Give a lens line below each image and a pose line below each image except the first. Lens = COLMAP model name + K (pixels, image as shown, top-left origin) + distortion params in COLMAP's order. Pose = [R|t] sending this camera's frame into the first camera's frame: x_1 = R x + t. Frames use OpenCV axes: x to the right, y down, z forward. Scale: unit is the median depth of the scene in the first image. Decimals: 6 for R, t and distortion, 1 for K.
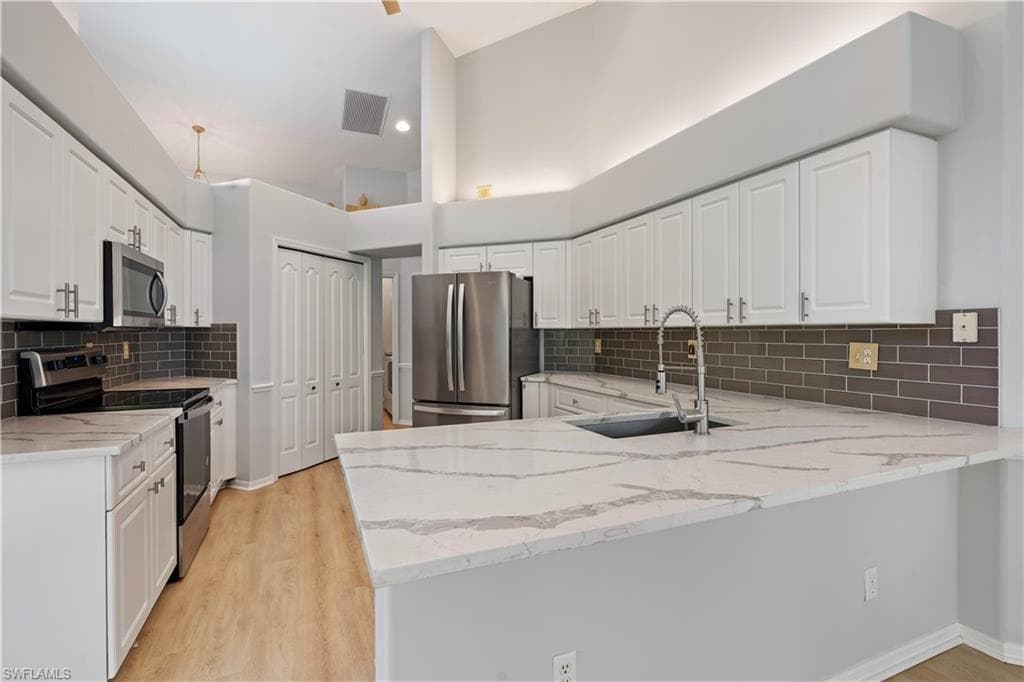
lens RADIAL K [[467.4, 0, 519.7], [0, 467.4, 334.4], [0, 0, 1]] dist [-0.005721, 0.001515]
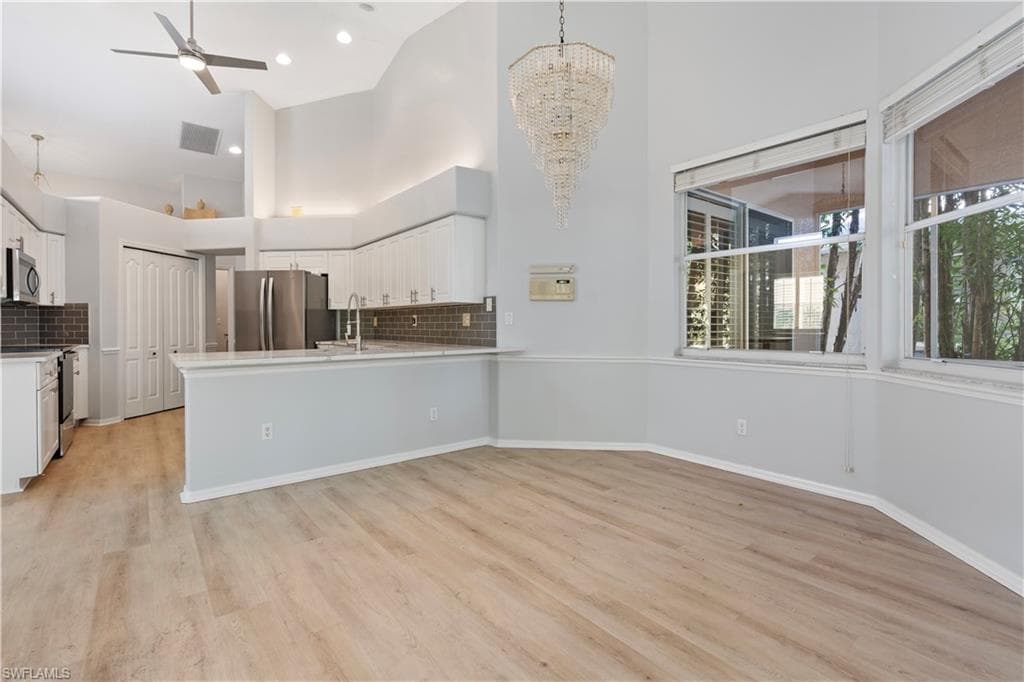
lens RADIAL K [[467.4, 0, 516.0], [0, 467.4, 328.4], [0, 0, 1]] dist [-0.005721, 0.001515]
pose [[0.969317, -0.002032, 0.245807, 0.252490], [0.001037, 0.999991, 0.004178, 0.043567], [-0.245814, -0.003795, 0.969310, -0.589407]]
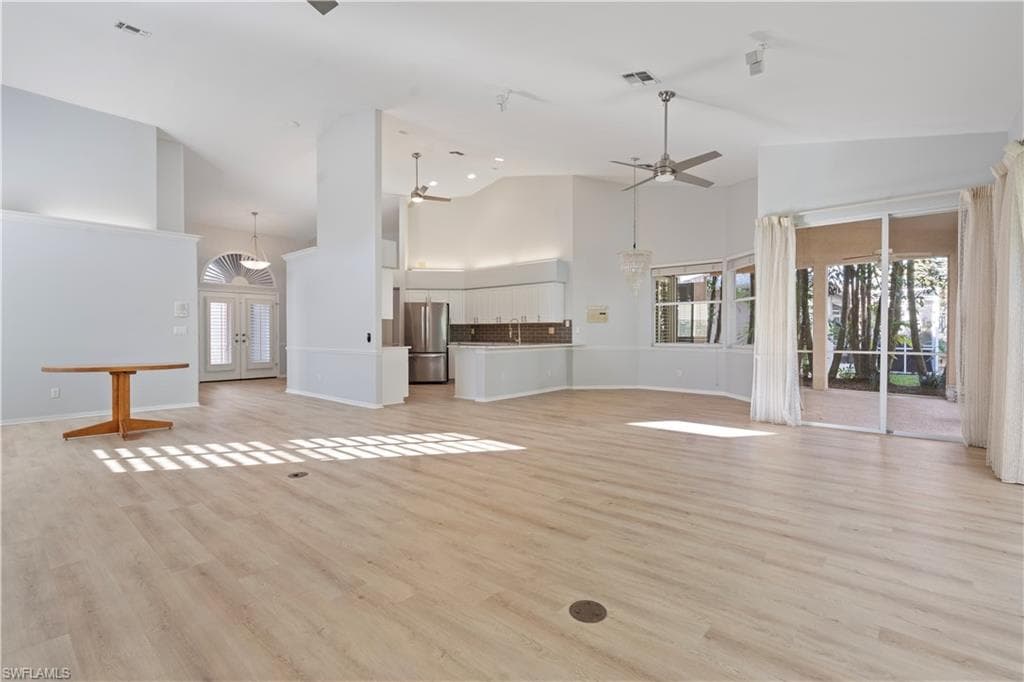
lens RADIAL K [[467.4, 0, 511.3], [0, 467.4, 337.1], [0, 0, 1]] dist [-0.005721, 0.001515]
pose [[0.906646, -0.003623, 0.421877, -0.779151], [0.001618, 0.999986, 0.005110, 0.047663], [-0.421889, -0.003951, 0.906639, -1.517415]]
